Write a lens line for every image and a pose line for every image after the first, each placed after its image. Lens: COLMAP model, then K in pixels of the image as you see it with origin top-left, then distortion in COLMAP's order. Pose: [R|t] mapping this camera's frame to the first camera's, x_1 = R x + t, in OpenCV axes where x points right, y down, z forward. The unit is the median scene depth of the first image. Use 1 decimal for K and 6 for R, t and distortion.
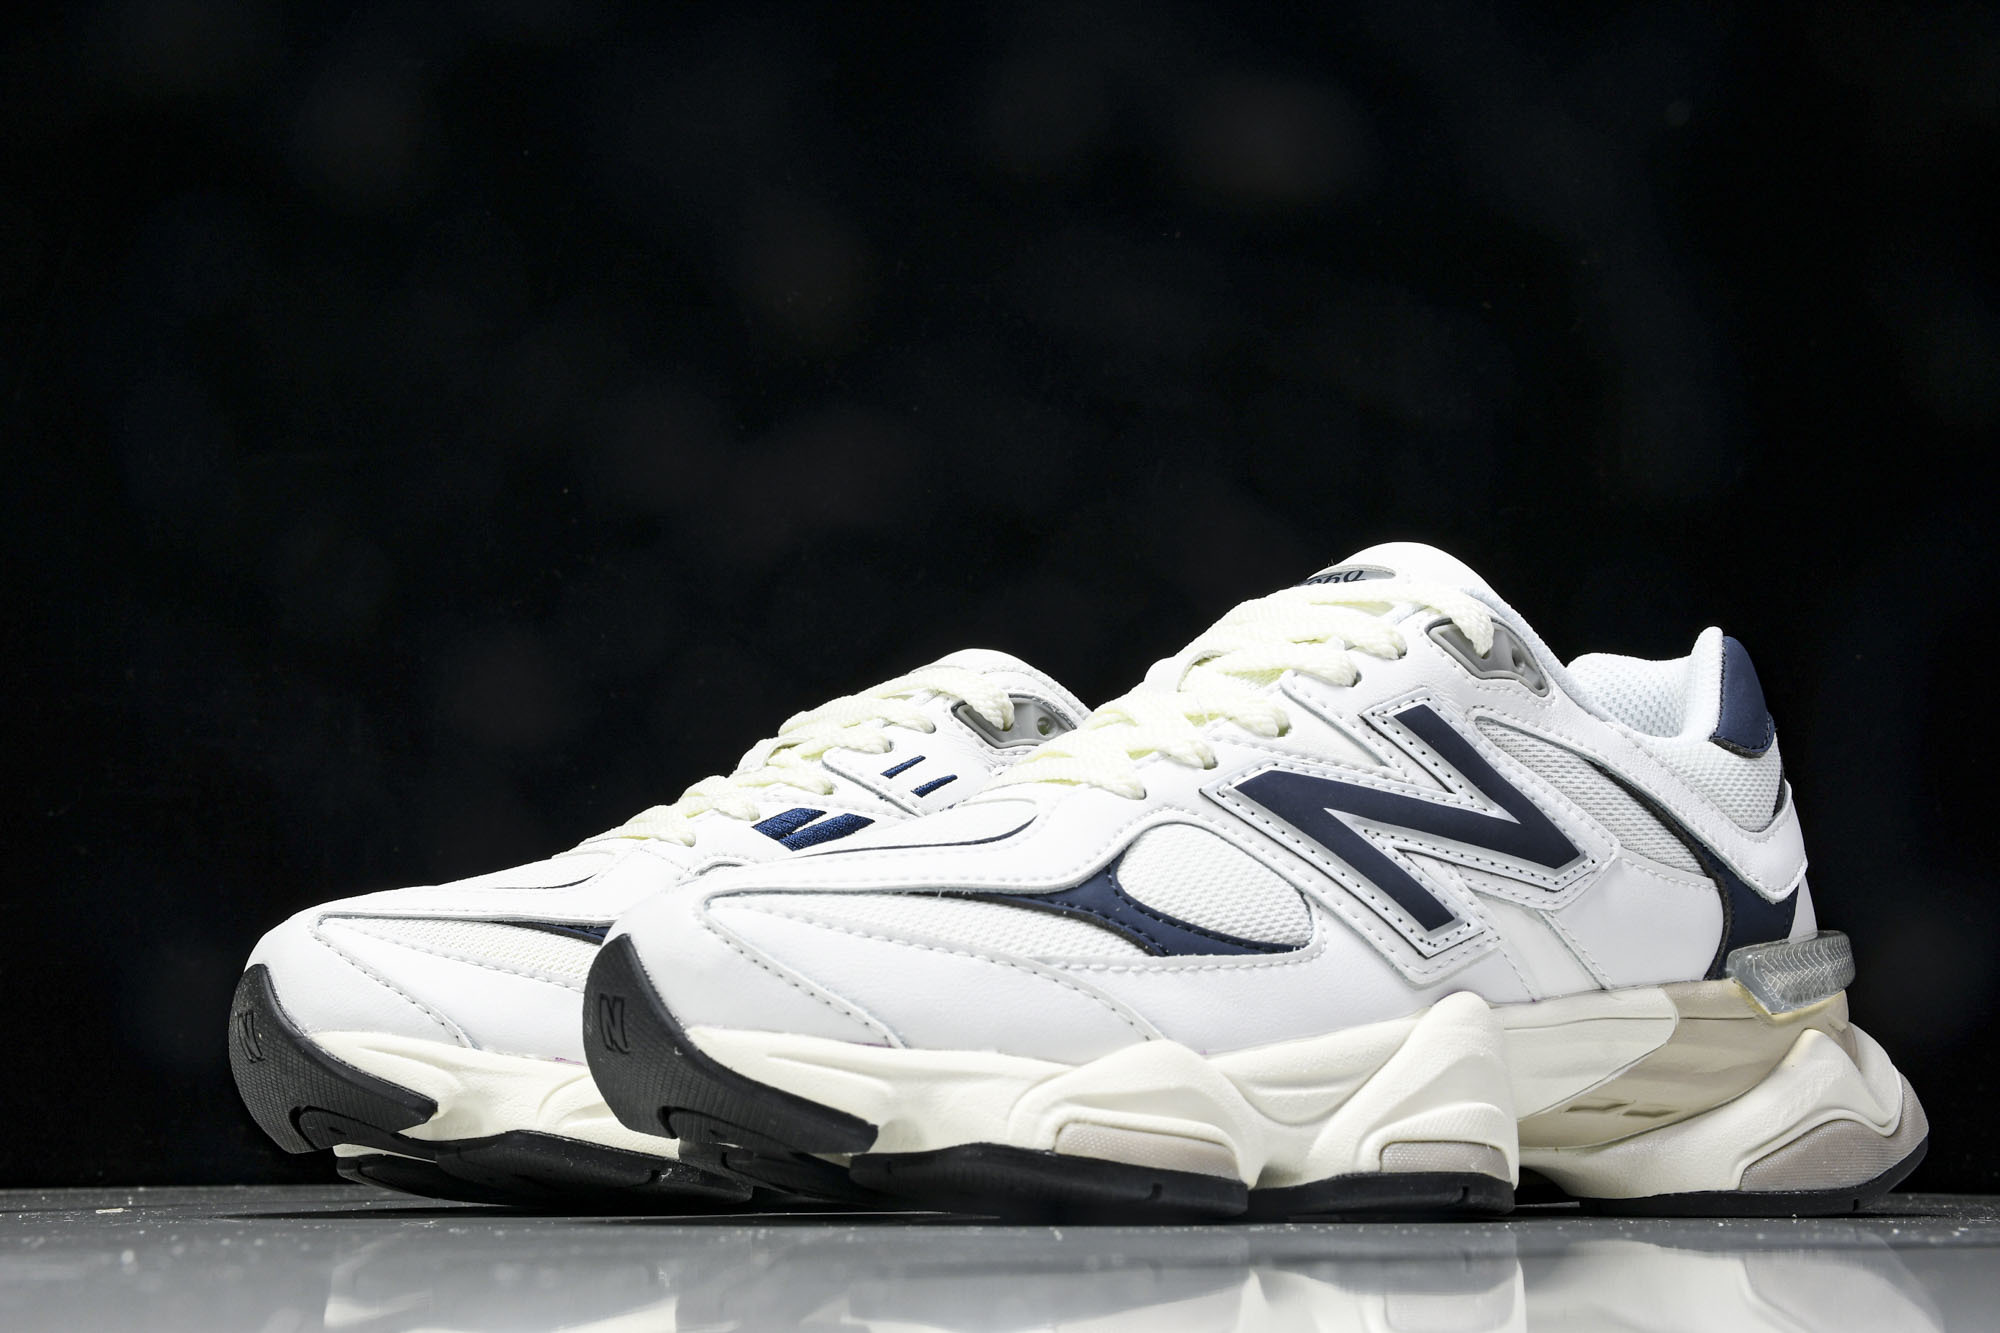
lens RADIAL K [[2973.3, 0, 1000.0], [0, 2973.3, 666.5], [0, 0, 1]] dist [-0.023588, 0.570276]
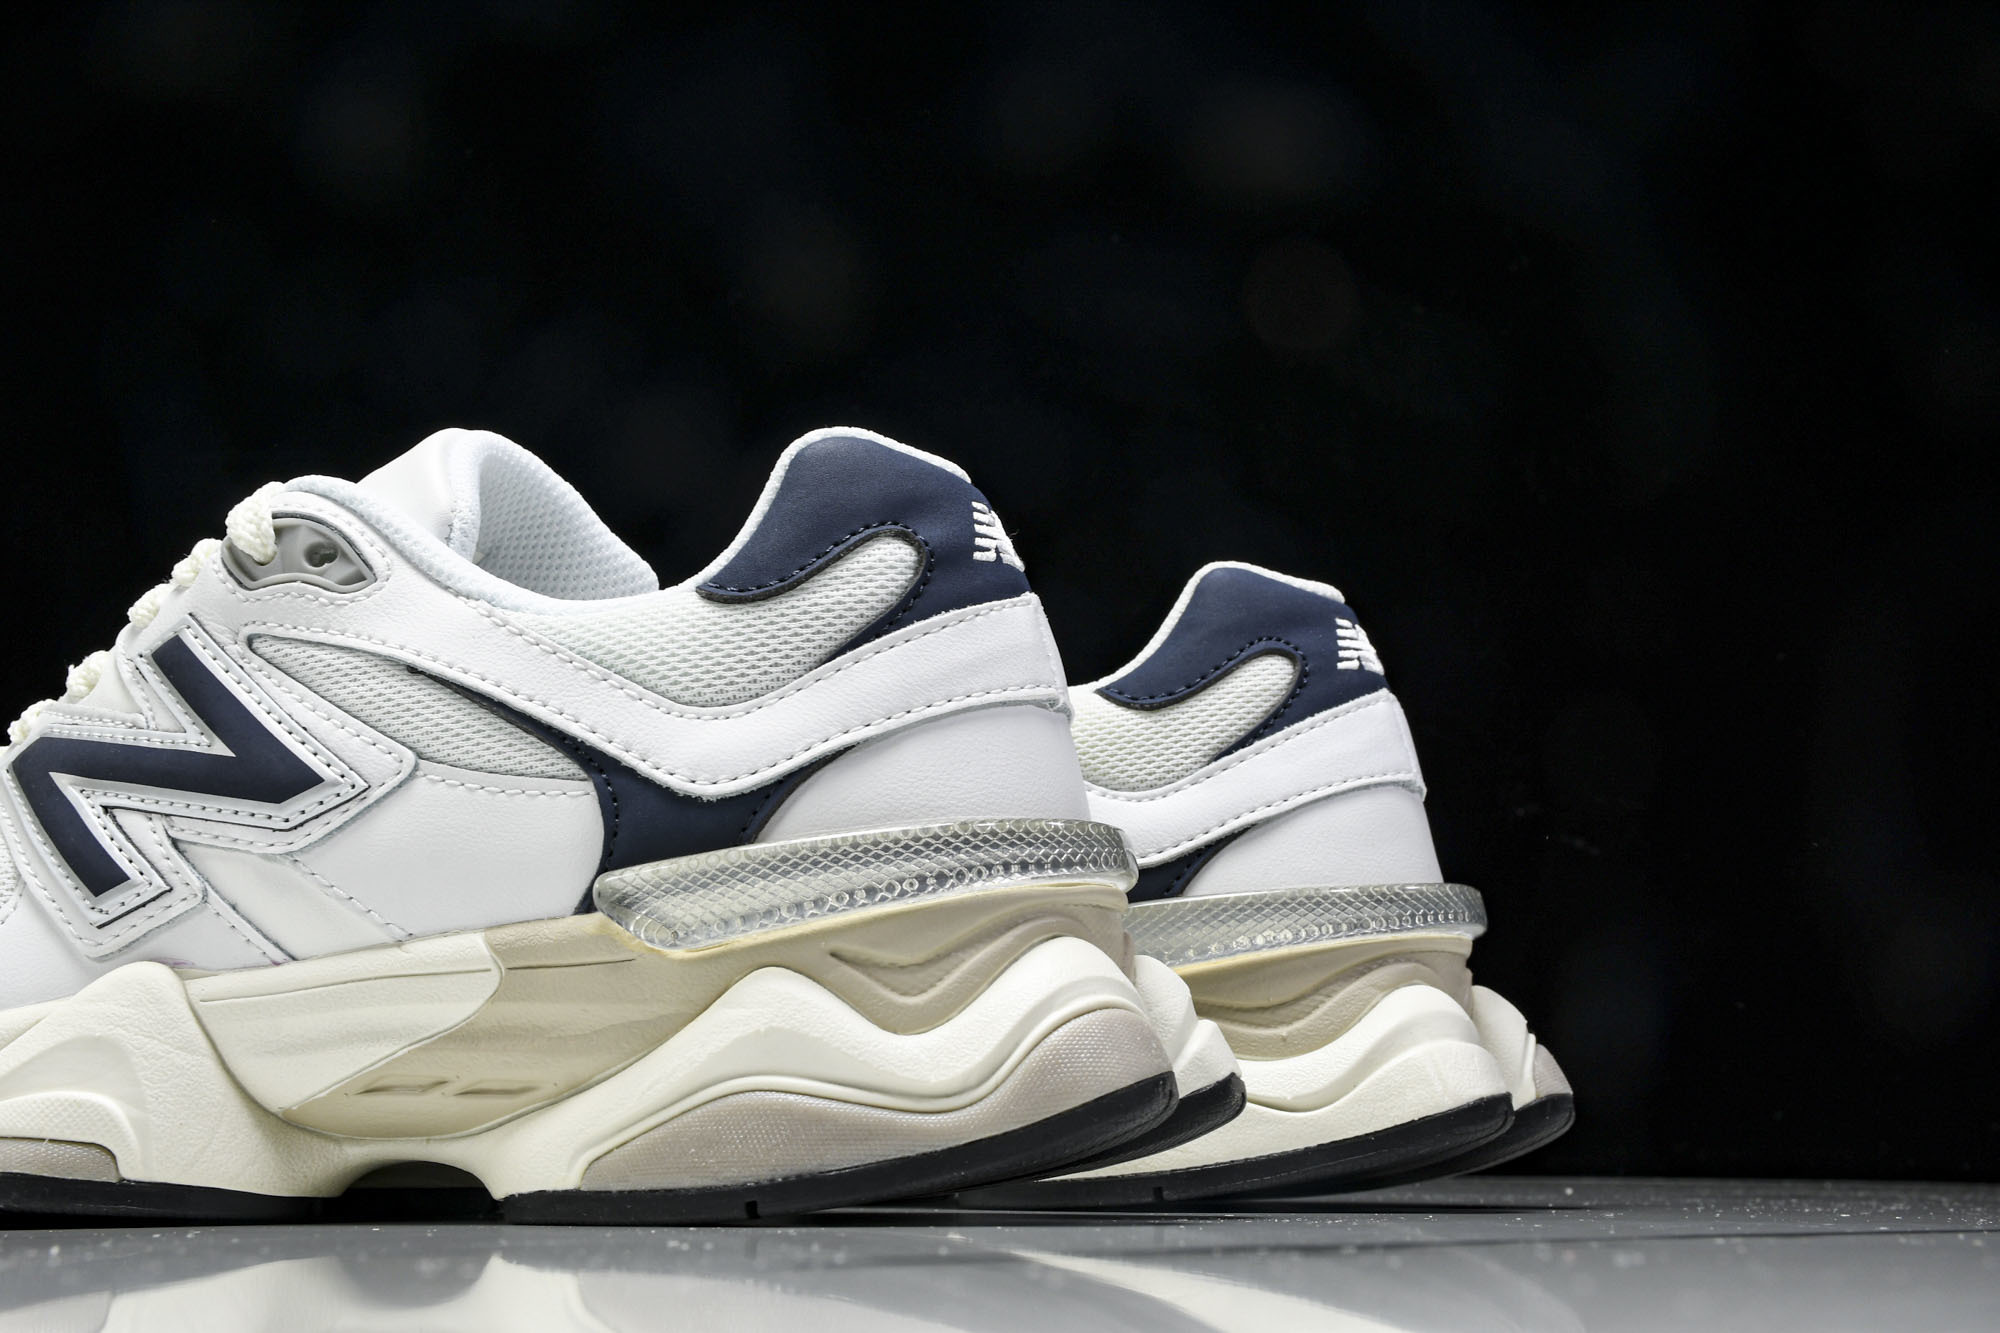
lens RADIAL K [[2973.3, 0, 1000.0], [0, 2973.3, 666.5], [0, 0, 1]] dist [-0.023588, 0.570276]
pose [[0.529760, -0.143757, -0.835876, 1.018838], [0.144627, 0.986408, -0.077985, 0.127292], [0.835726, -0.079577, 0.543351, 0.737155]]
